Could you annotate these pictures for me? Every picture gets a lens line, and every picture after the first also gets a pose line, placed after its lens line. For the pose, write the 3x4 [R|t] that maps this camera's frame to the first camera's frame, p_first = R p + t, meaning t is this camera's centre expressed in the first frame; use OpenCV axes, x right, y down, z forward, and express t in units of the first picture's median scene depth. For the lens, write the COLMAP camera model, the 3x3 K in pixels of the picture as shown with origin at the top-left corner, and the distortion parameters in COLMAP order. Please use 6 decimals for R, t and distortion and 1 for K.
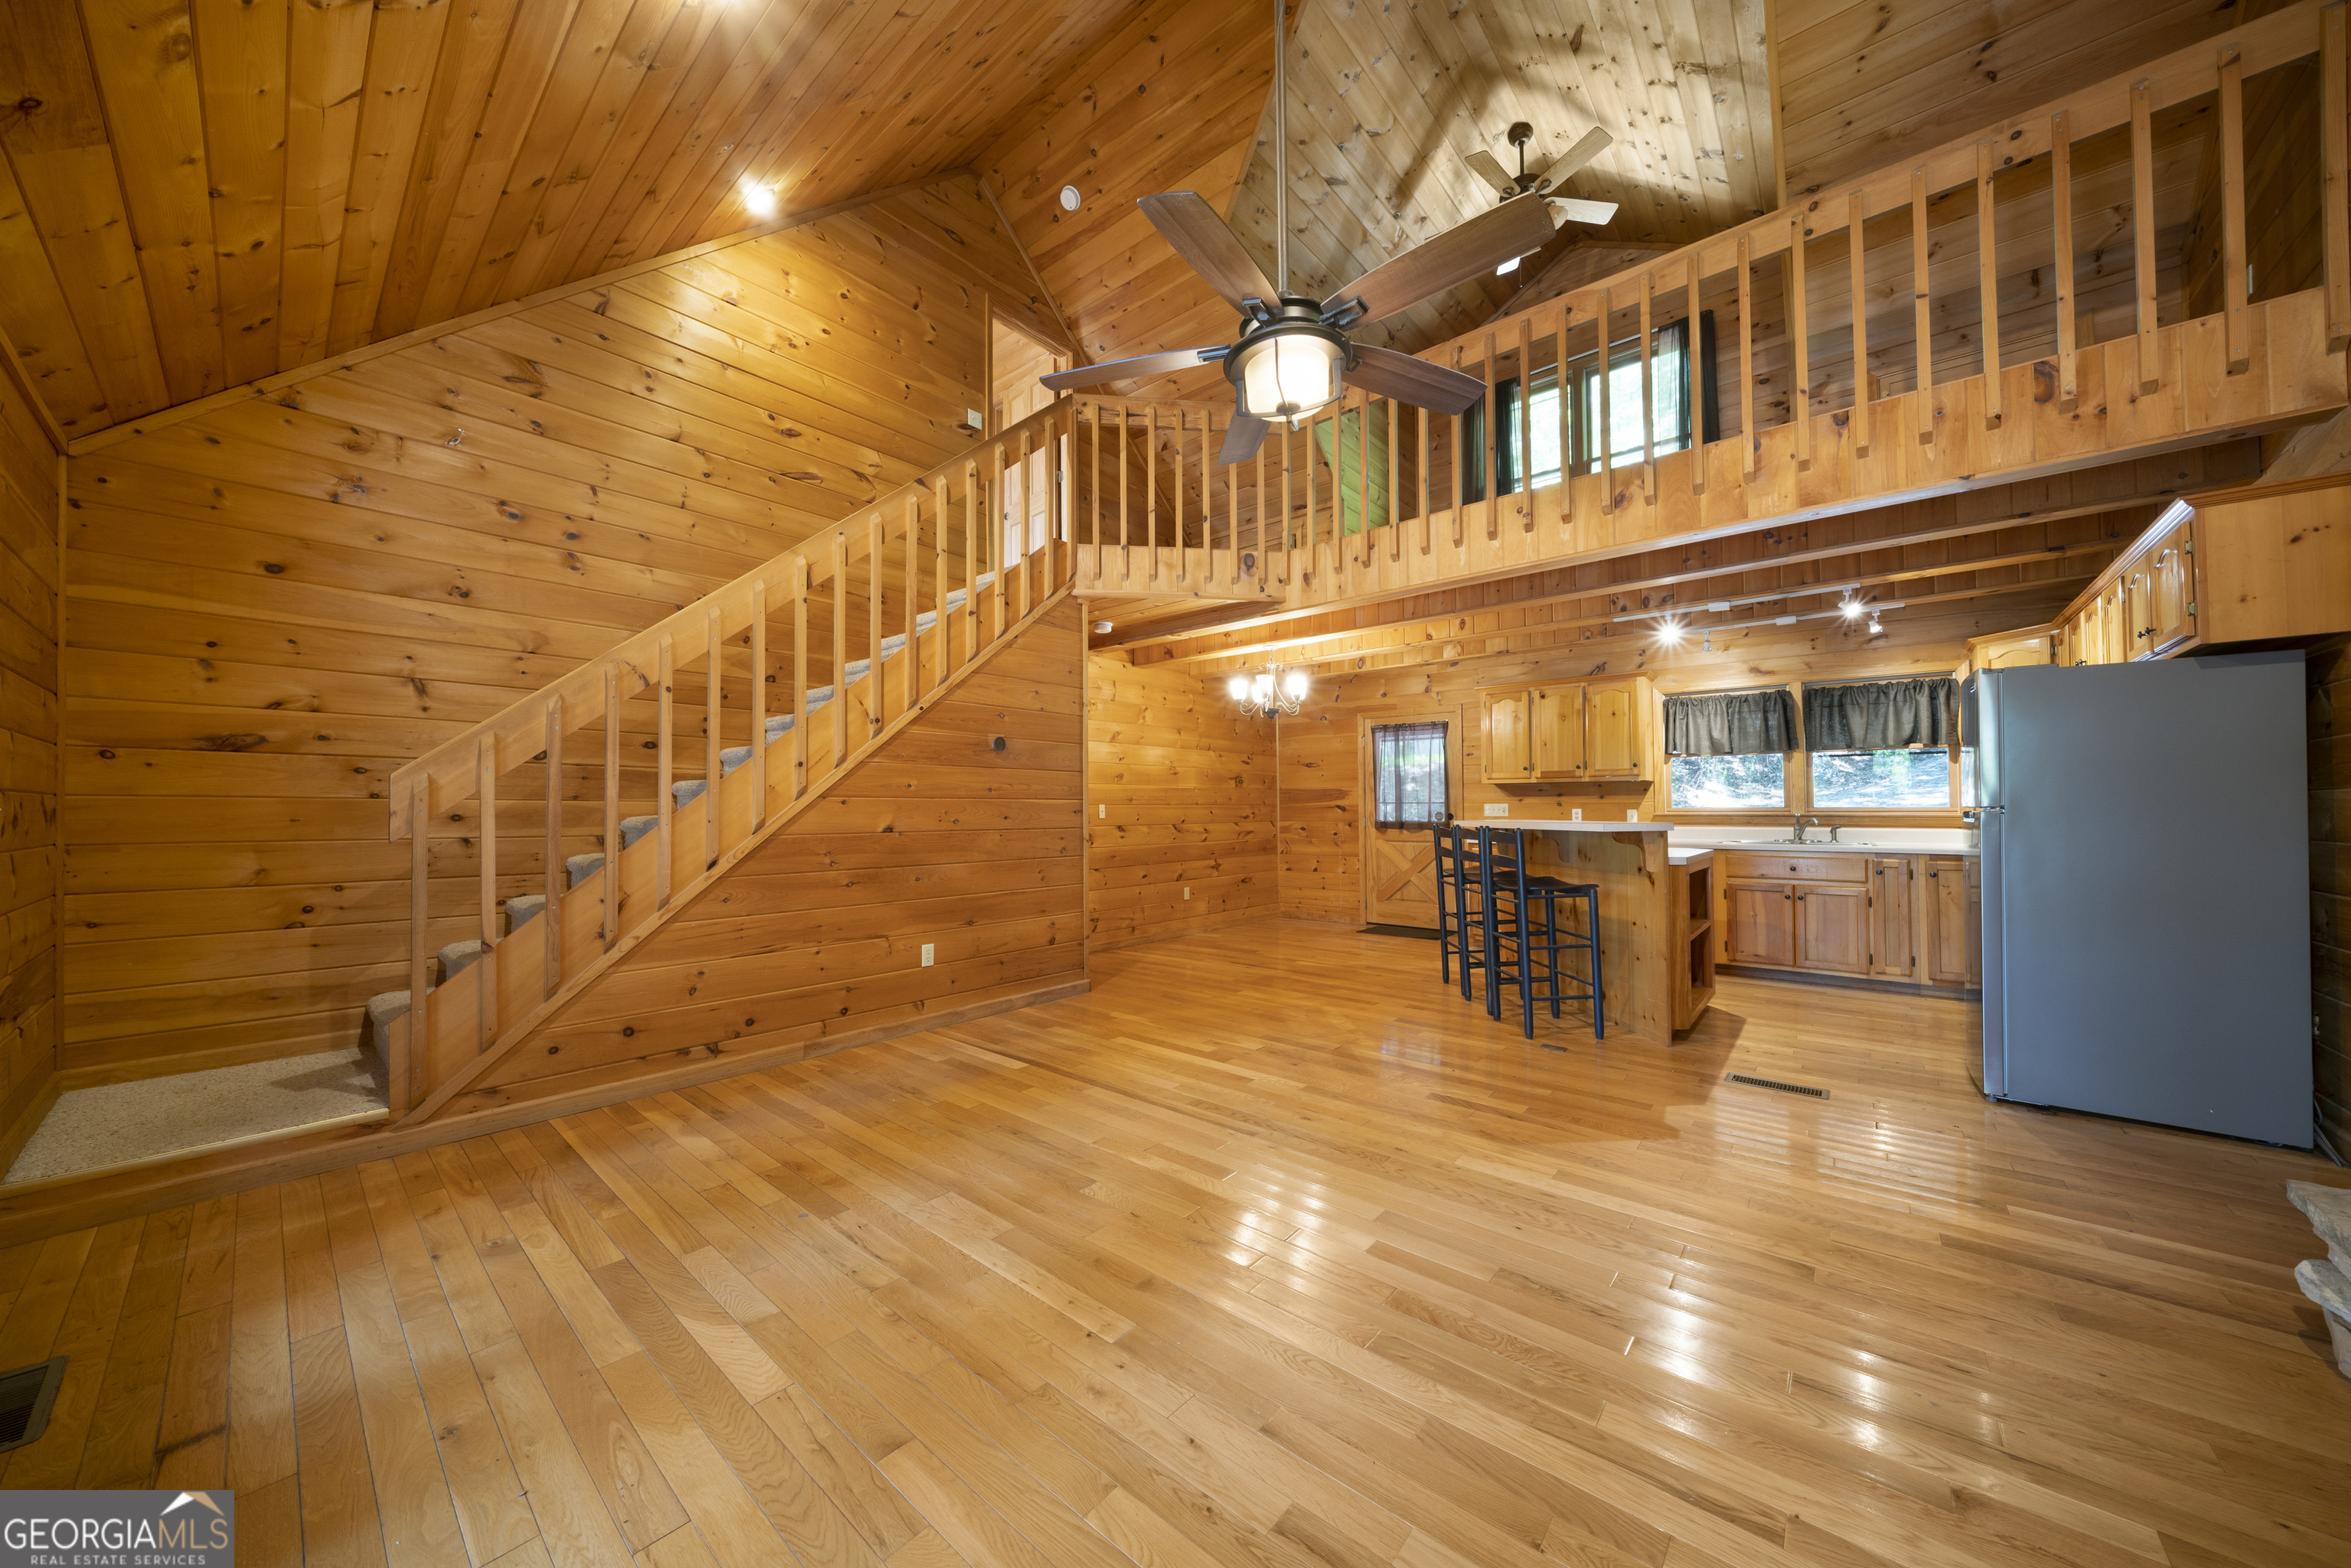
lens RADIAL K [[806.4, 0, 1186.4], [0, 806.4, 789.8], [0, 0, 1]] dist [-0.005271, 0.000003]
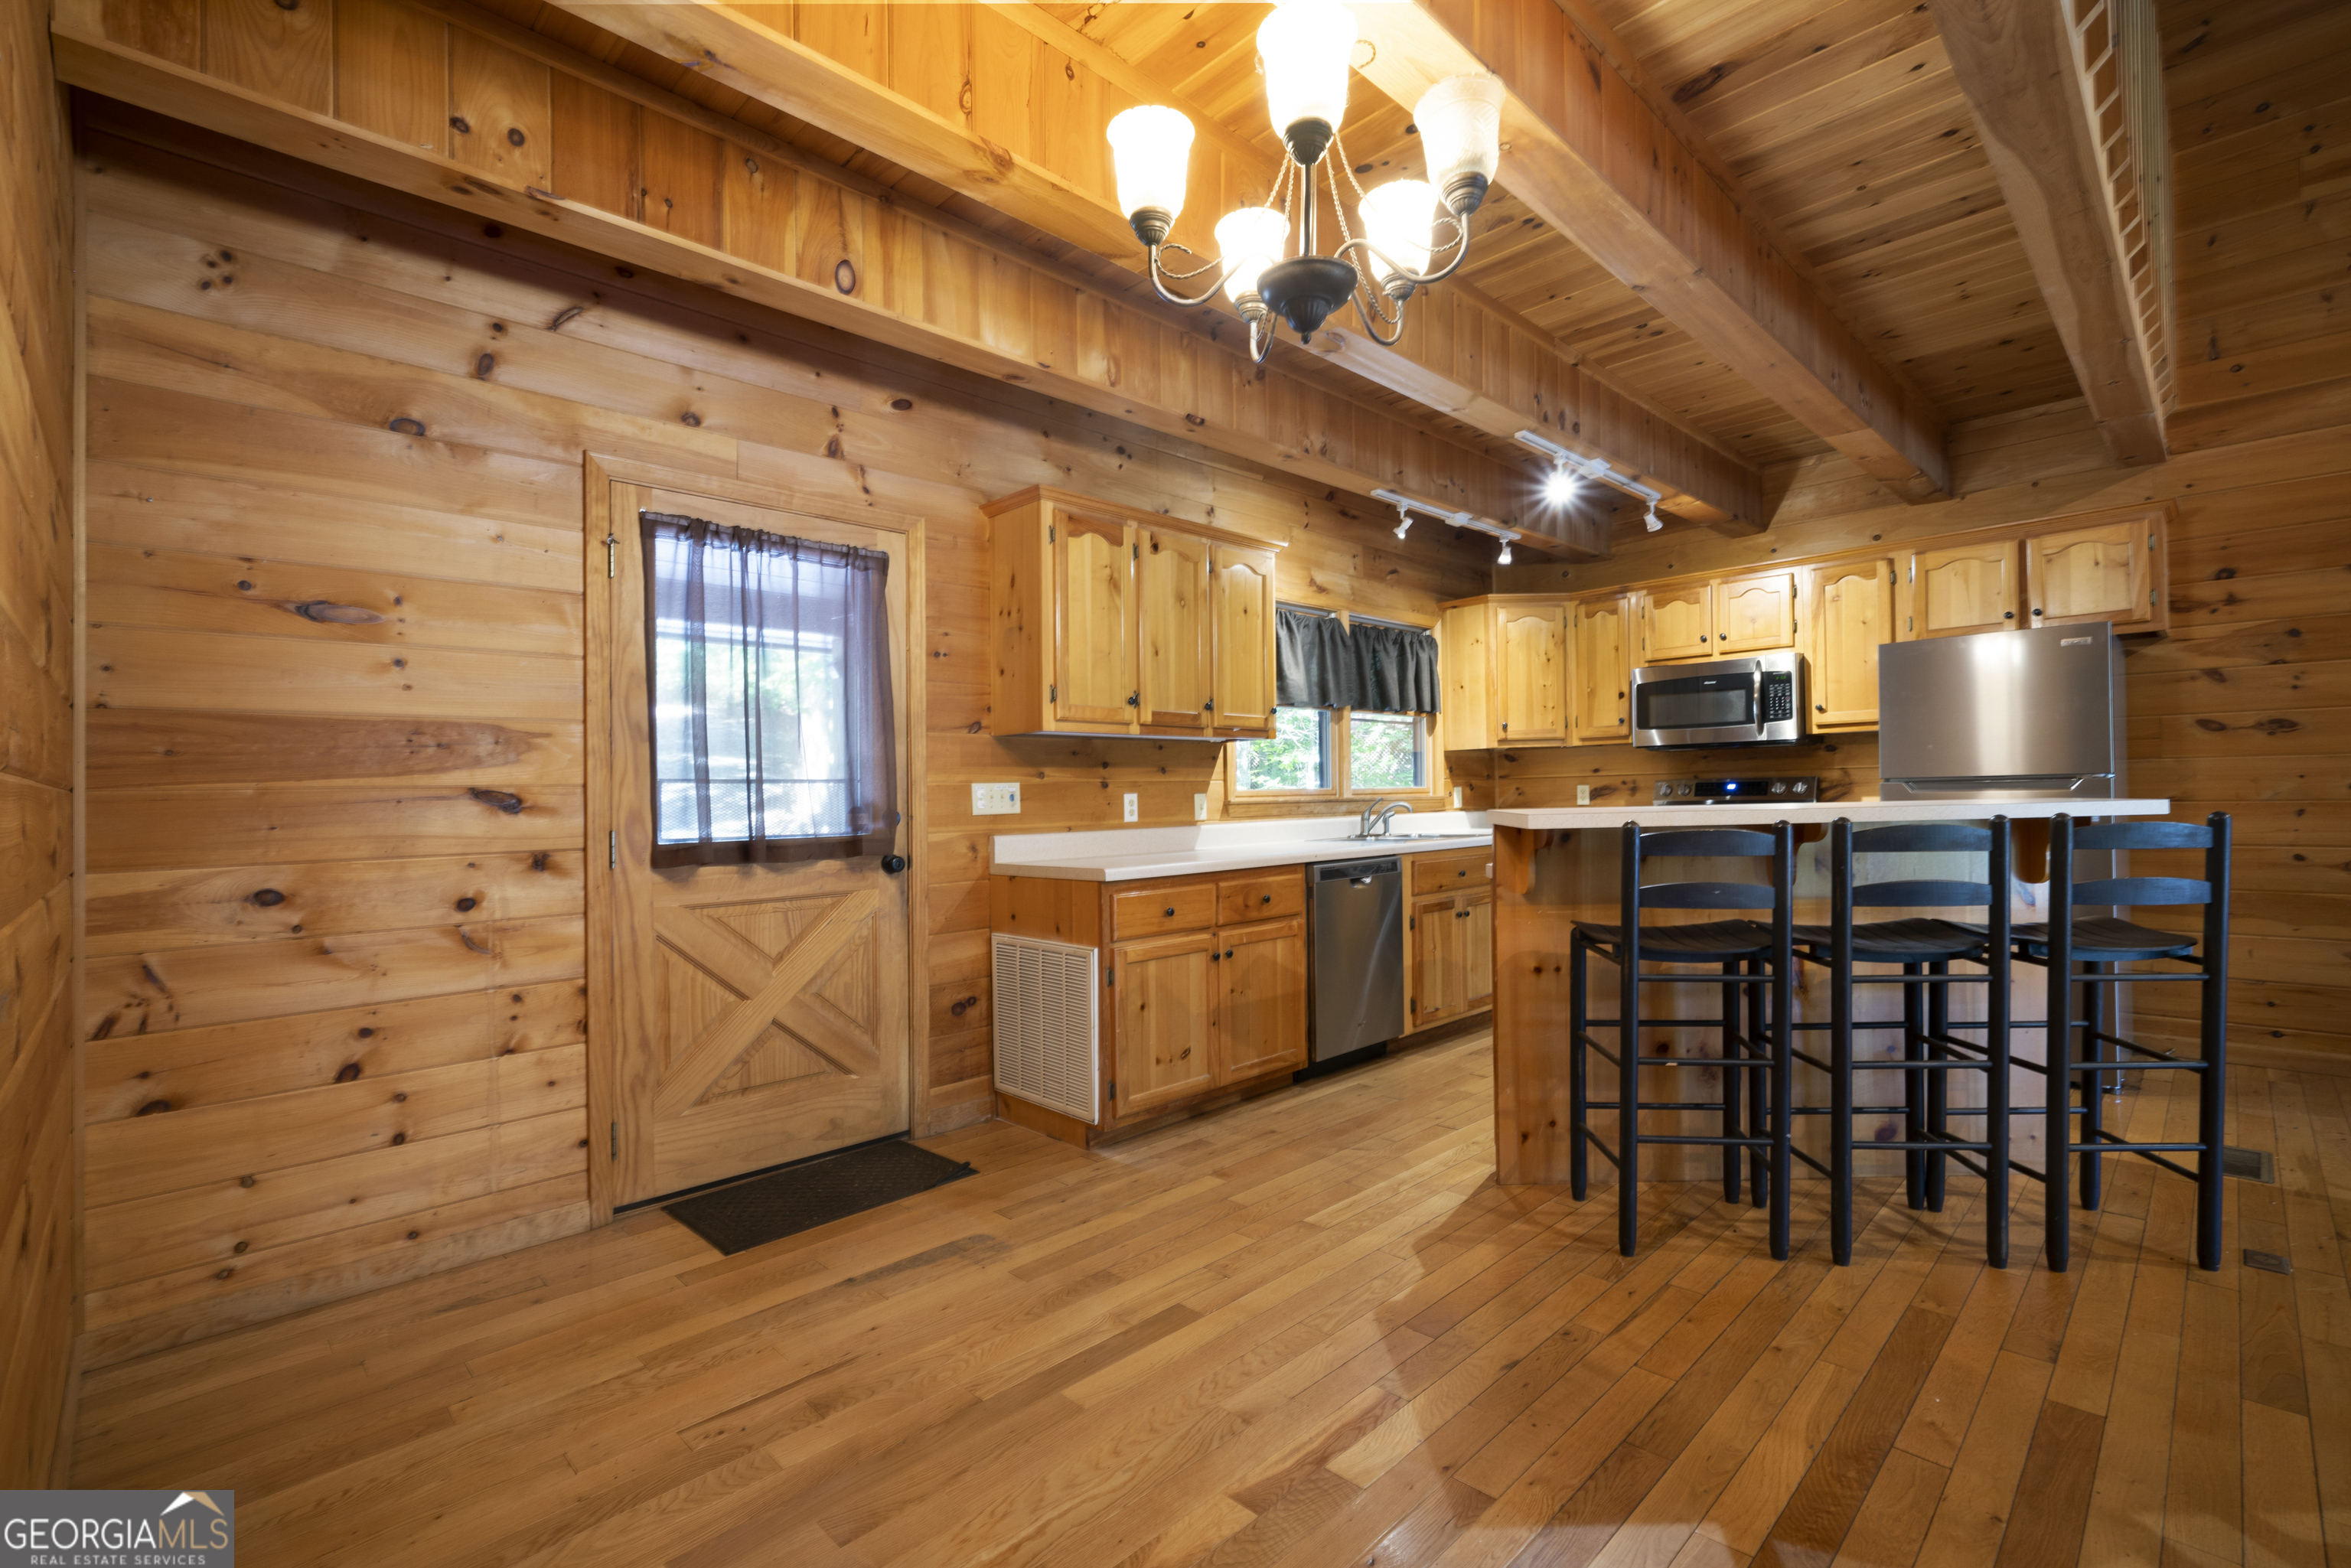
lens RADIAL K [[1015.2, 0, 1157.8], [0, 1015.2, 789.2], [0, 0, 1]] dist [-0.000334, 0.000310]
pose [[0.106489, 0.004415, 0.994304, -0.144685], [-0.007700, 0.999964, -0.003616, 0.026719], [-0.994284, -0.007271, 0.106519, 1.067672]]
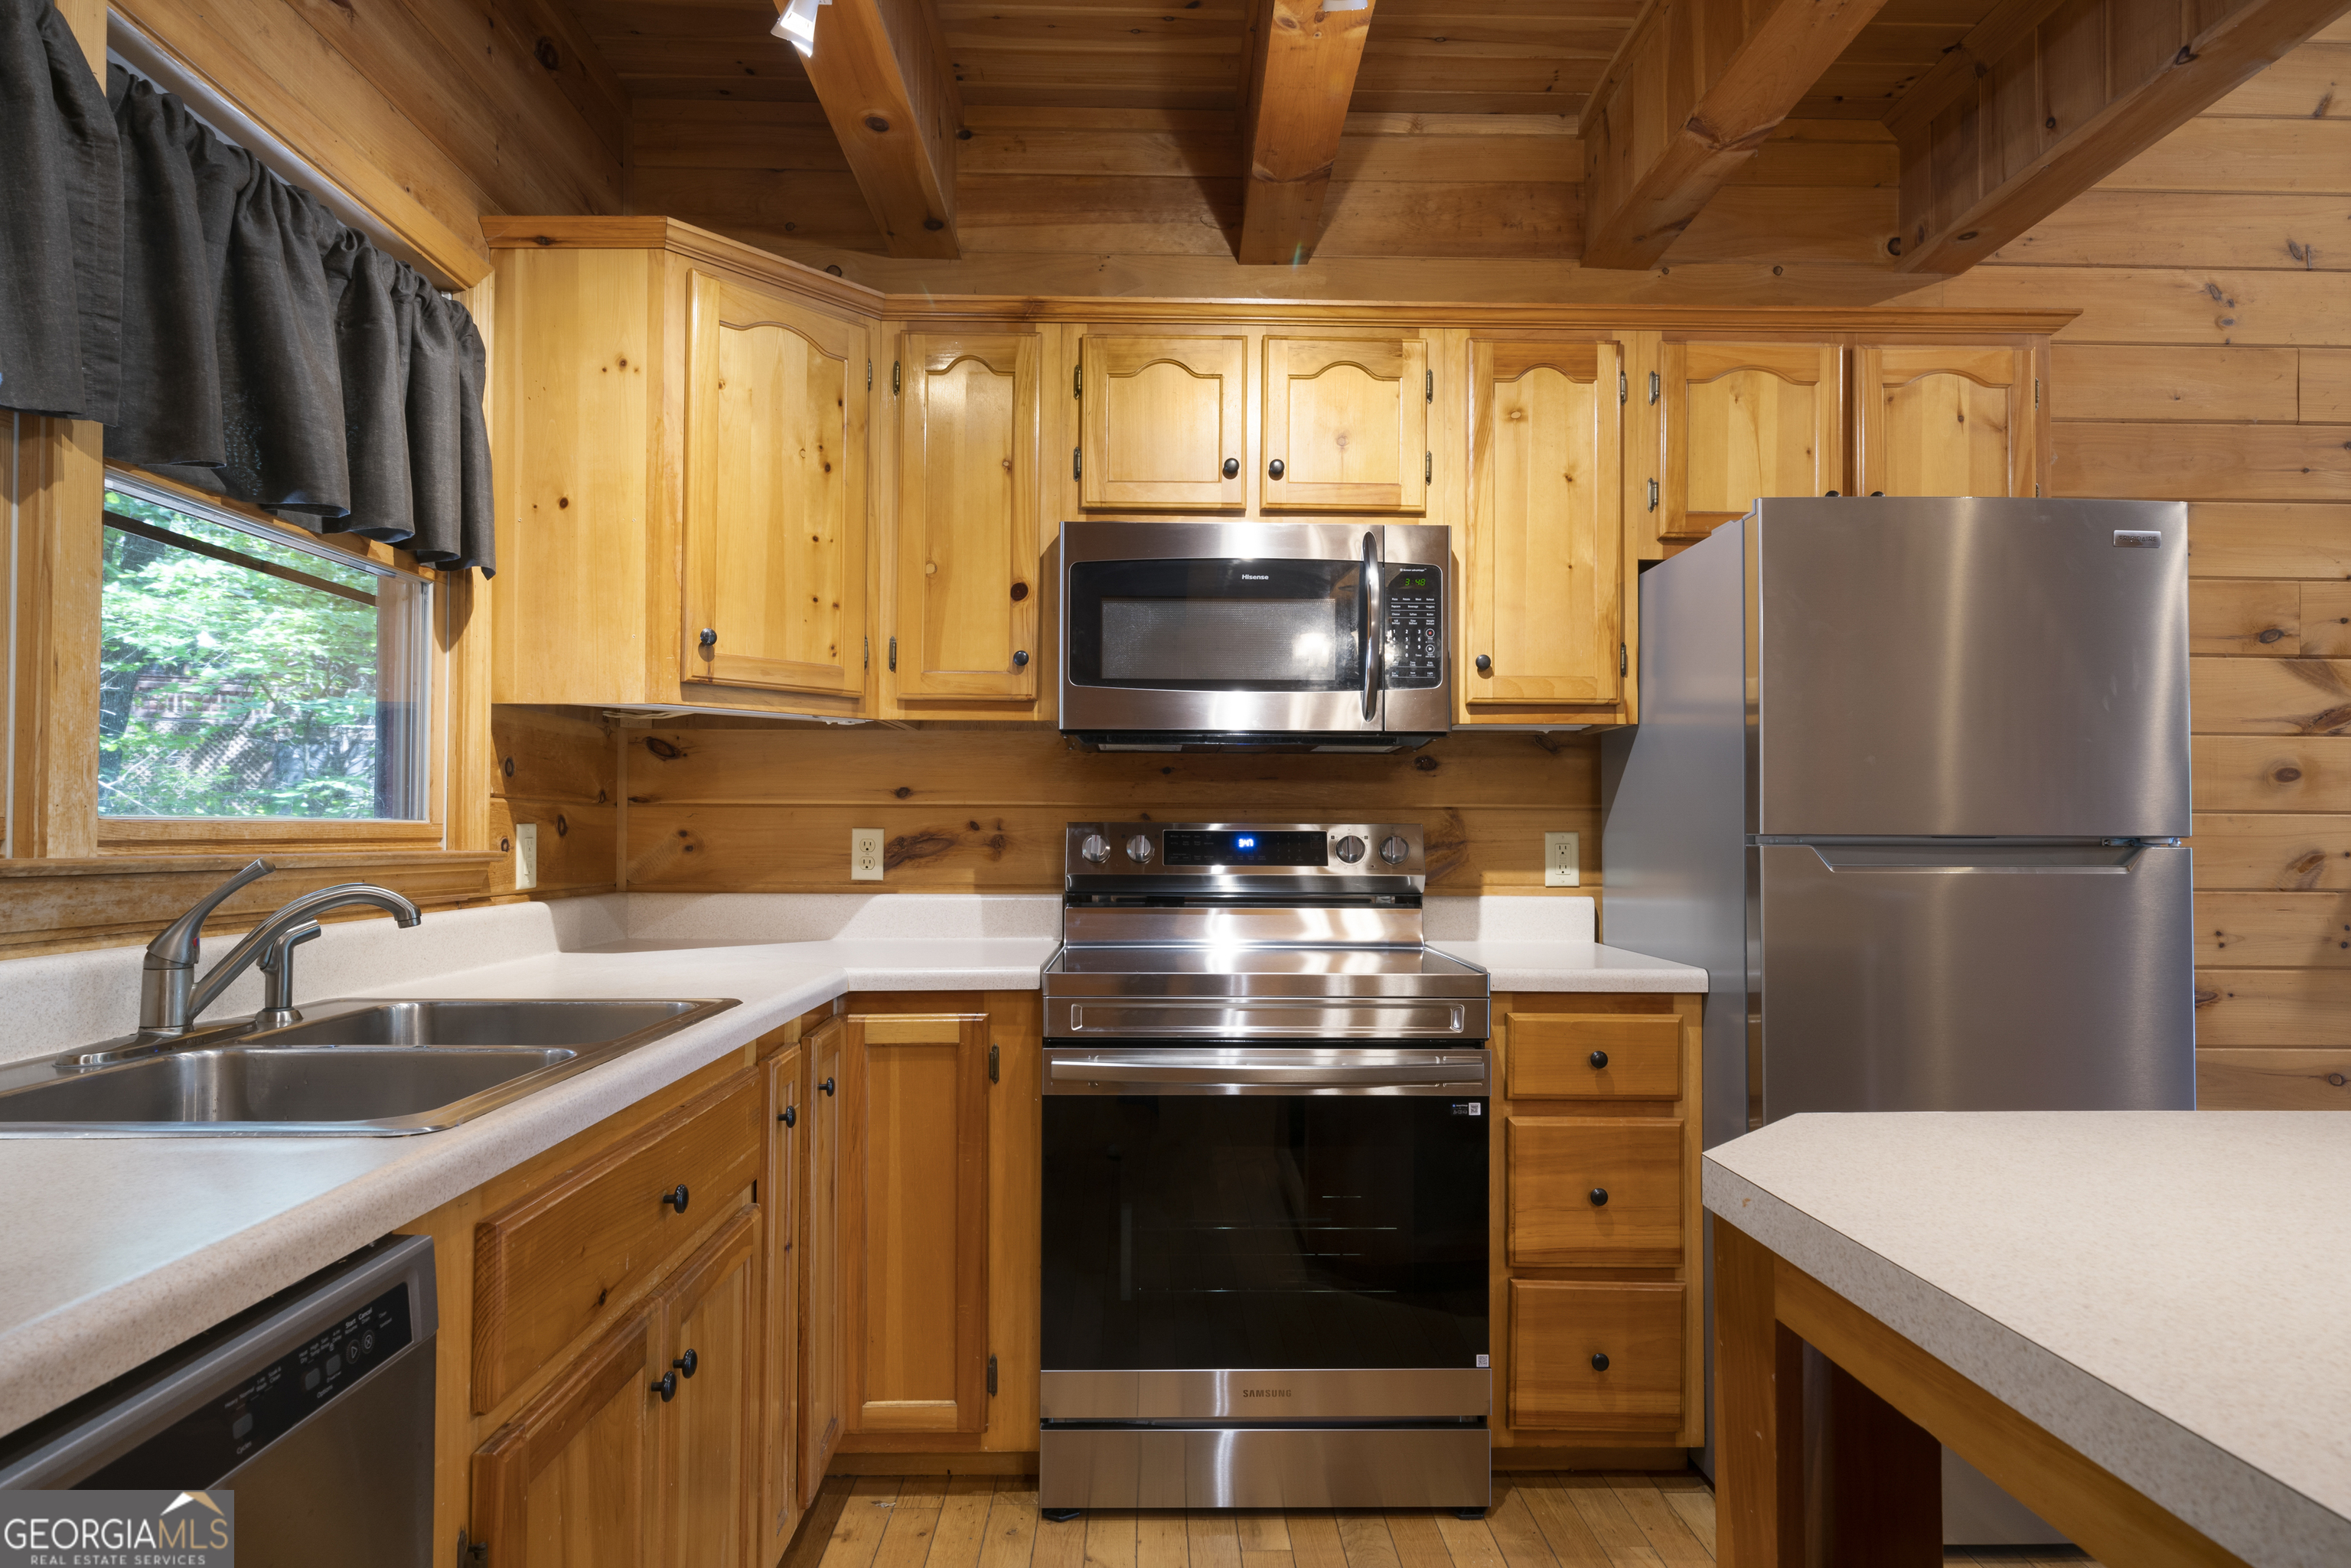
lens RADIAL K [[1360.5, 0, 1197.1], [0, 1360.5, 834.2], [0, 0, 1]] dist [-0.006867, 0.006414]
pose [[-0.677923, -0.005500, 0.735113, 0.432822], [-0.027551, 0.999460, -0.017930, 0.023616], [-0.734617, -0.032408, -0.677708, 1.014062]]
